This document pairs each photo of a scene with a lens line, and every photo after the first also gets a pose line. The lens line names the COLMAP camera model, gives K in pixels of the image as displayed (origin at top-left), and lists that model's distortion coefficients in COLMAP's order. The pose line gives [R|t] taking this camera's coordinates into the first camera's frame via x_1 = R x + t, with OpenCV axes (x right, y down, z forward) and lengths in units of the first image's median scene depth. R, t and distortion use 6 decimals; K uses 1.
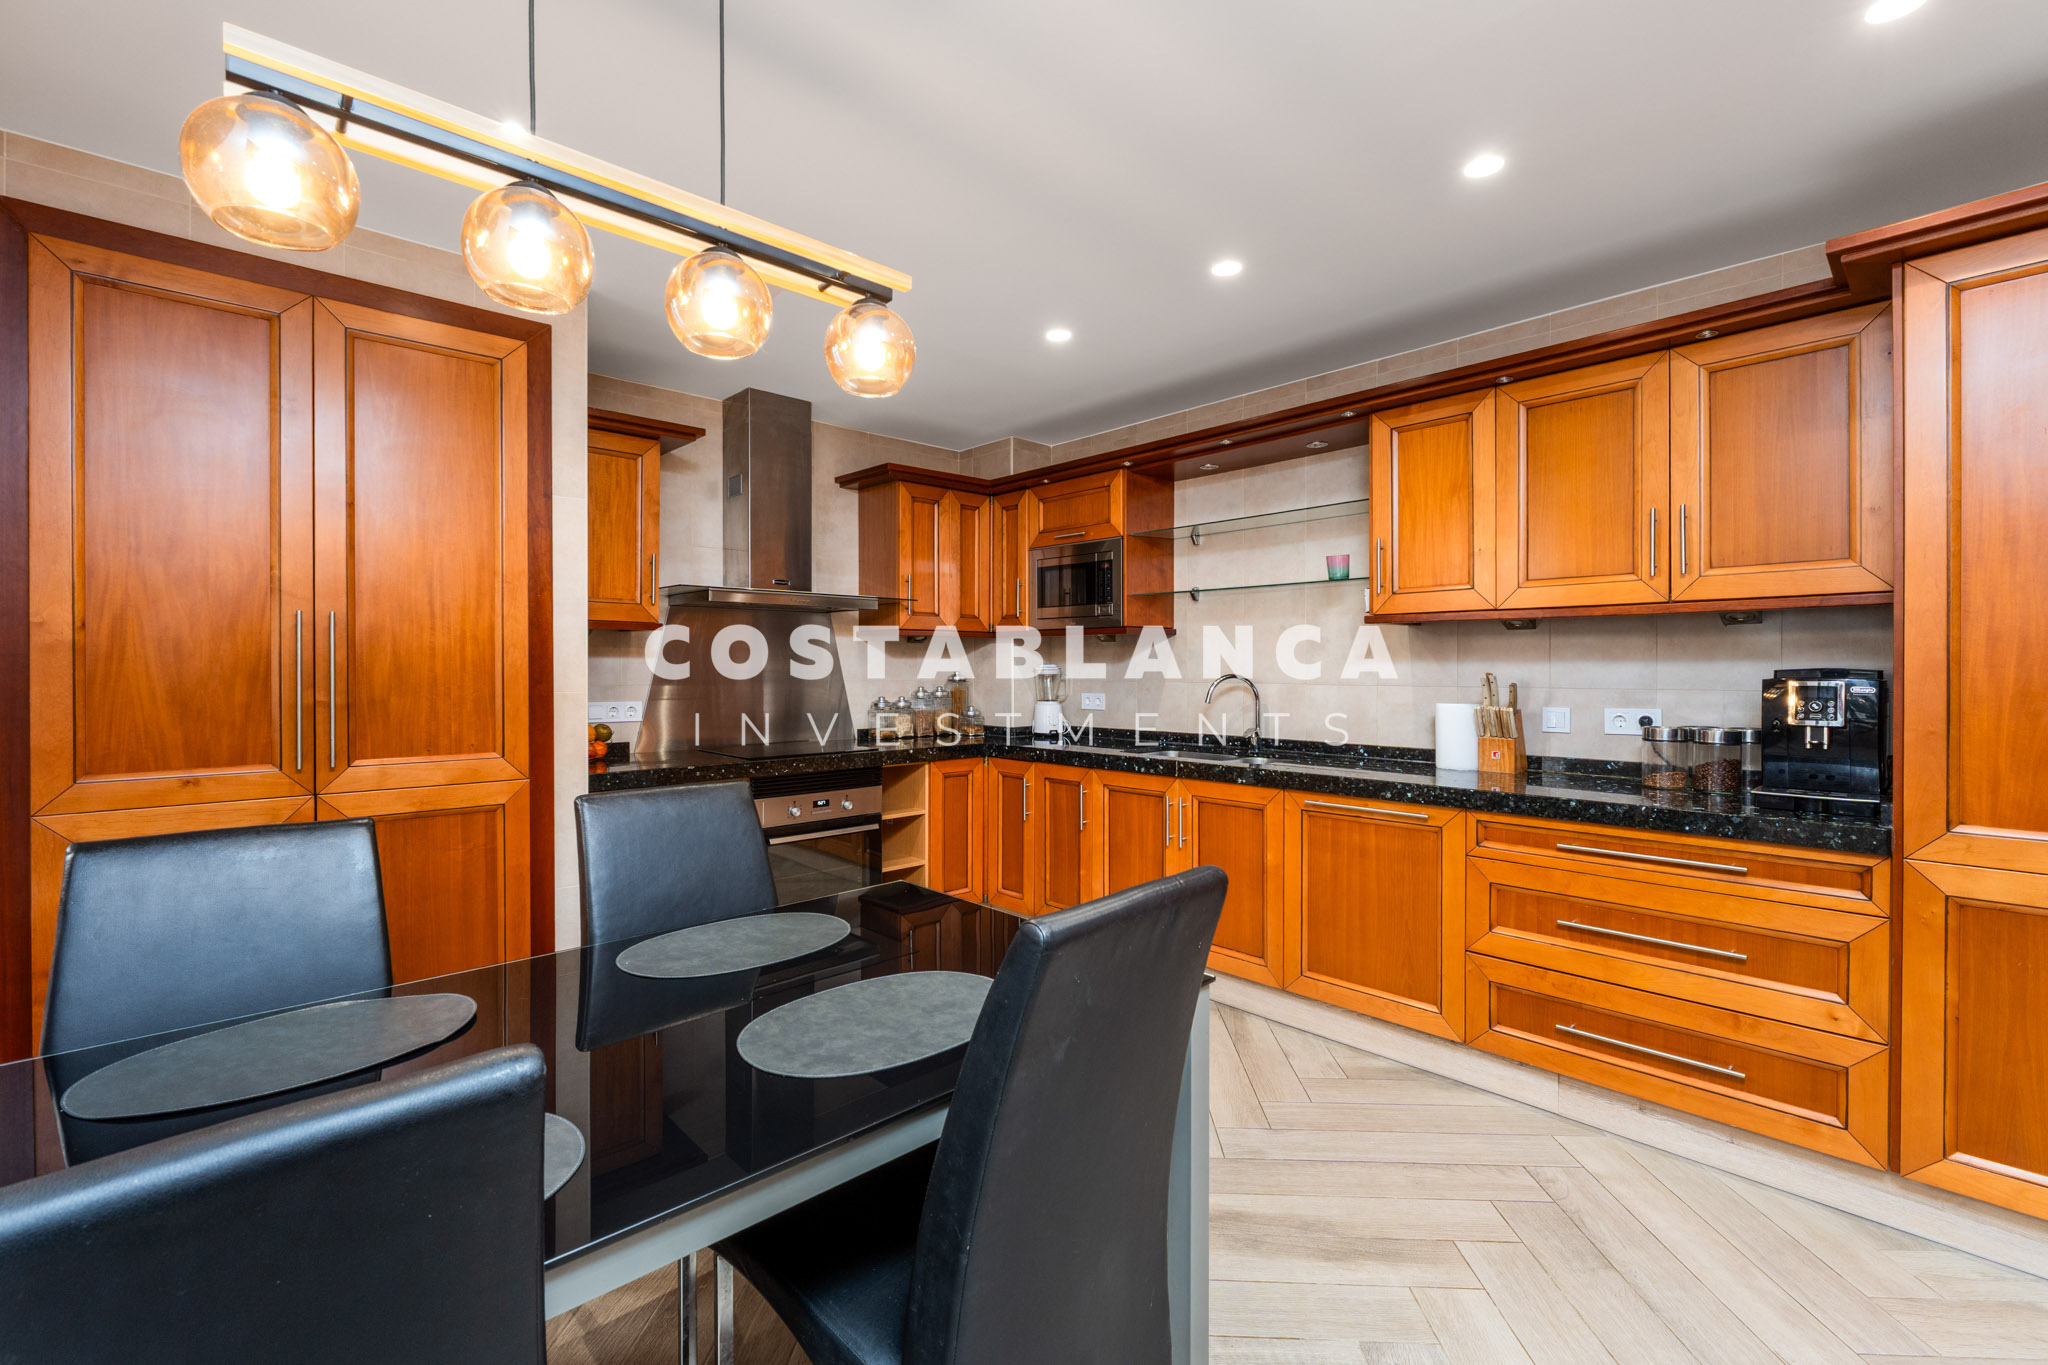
lens RADIAL K [[871.0, 0, 1045.7], [0, 871.0, 672.0], [0, 0, 1]] dist [-0.005778, 0.000207]
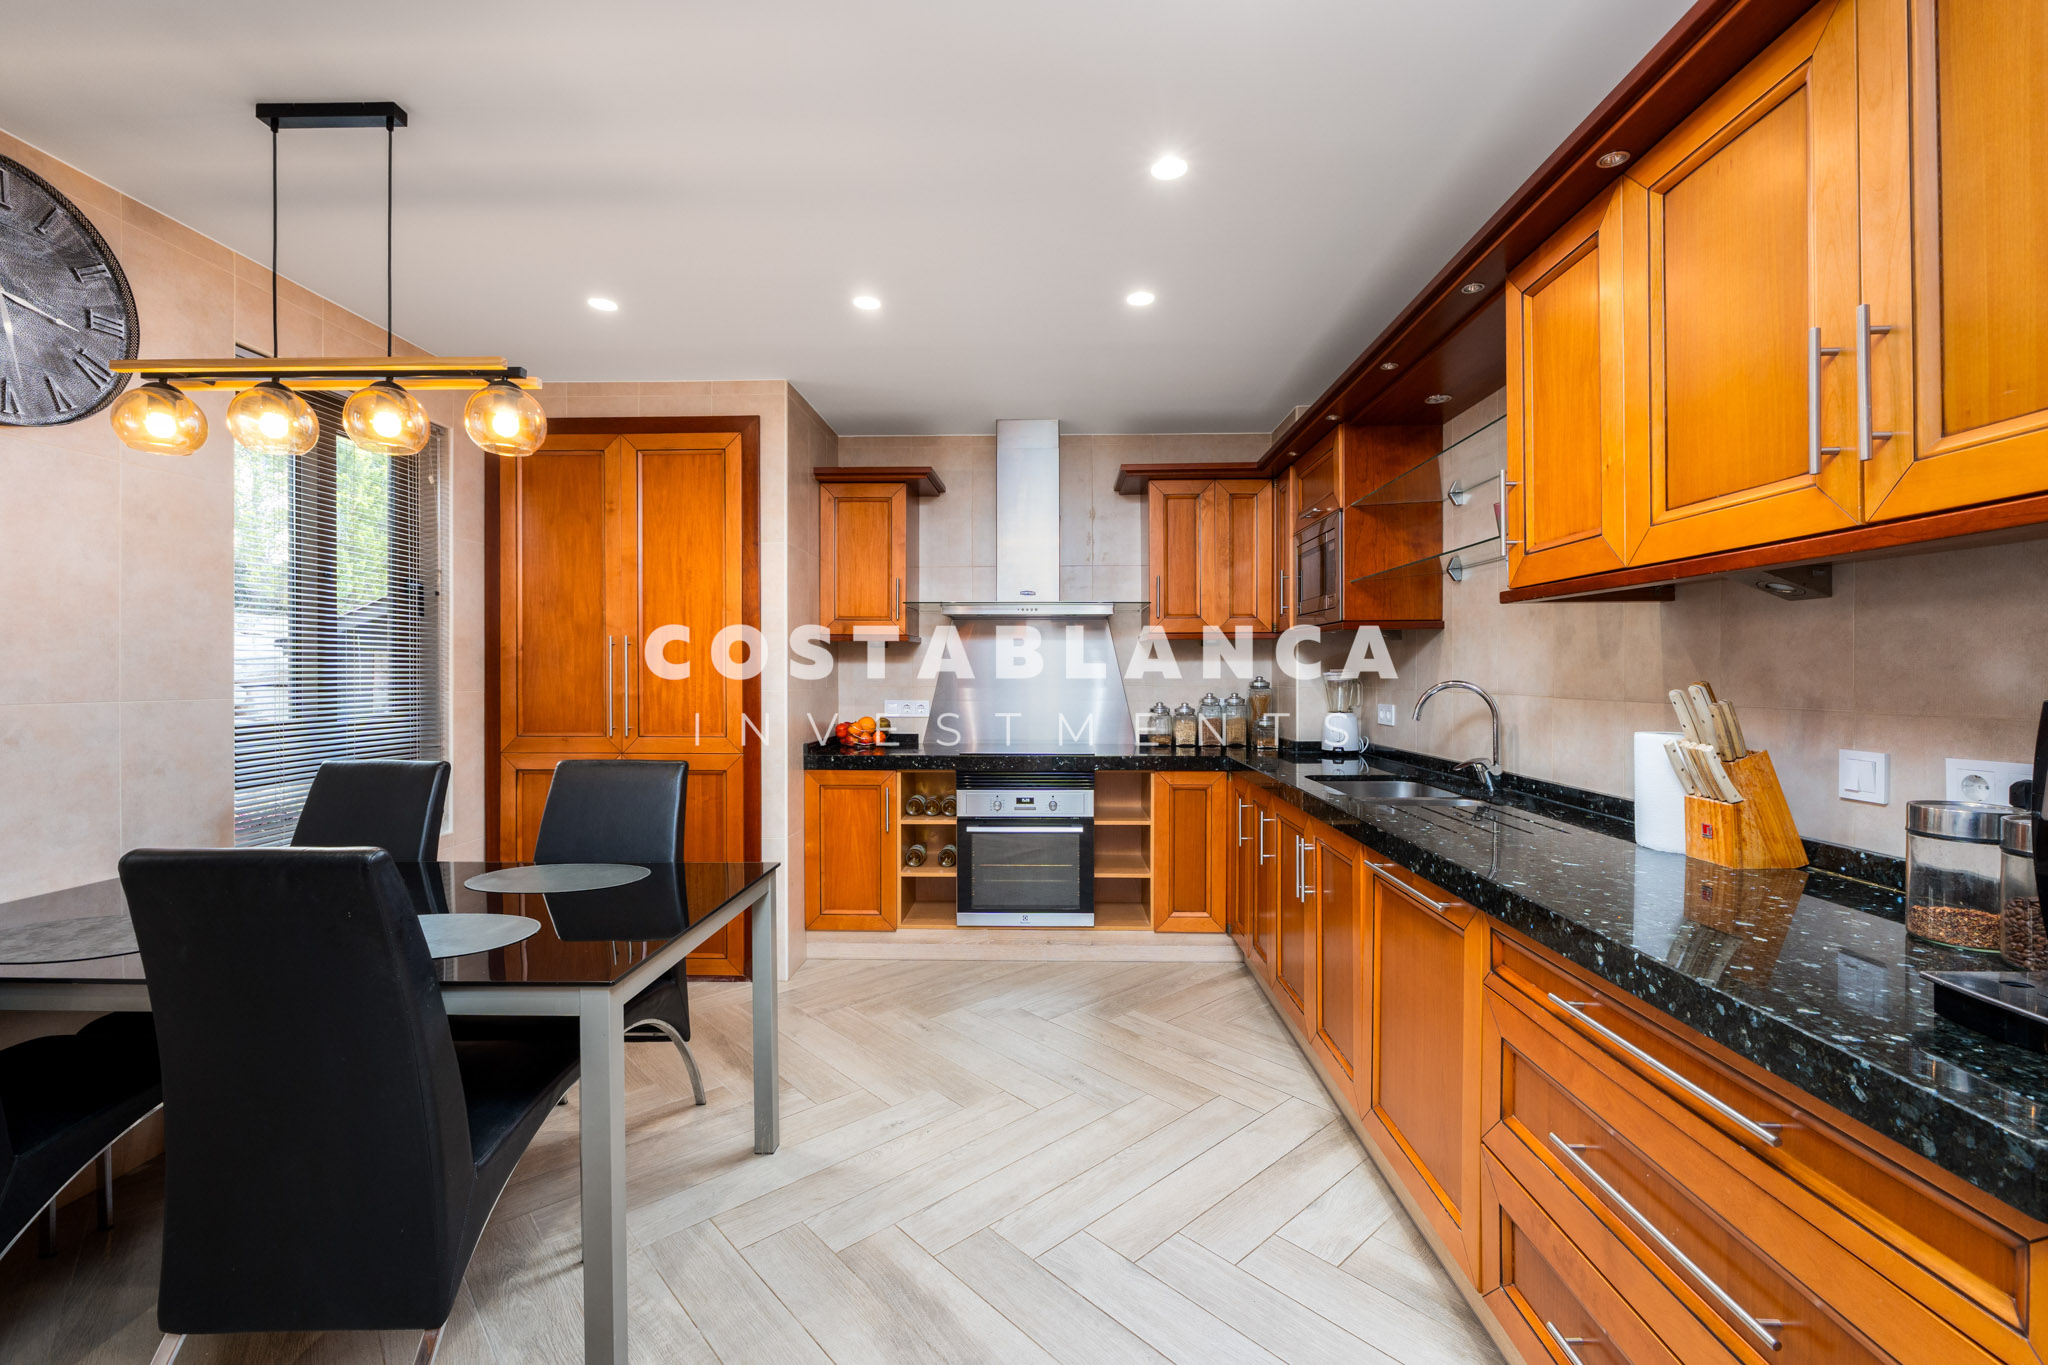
lens RADIAL K [[871.0, 0, 1038.2], [0, 871.0, 678.0], [0, 0, 1]] dist [-0.005778, 0.000207]
pose [[0.710415, 0.004692, -0.703768, 0.500380], [-0.004730, 0.999987, 0.001893, -0.000039], [0.703767, 0.001984, 0.710428, 0.258943]]
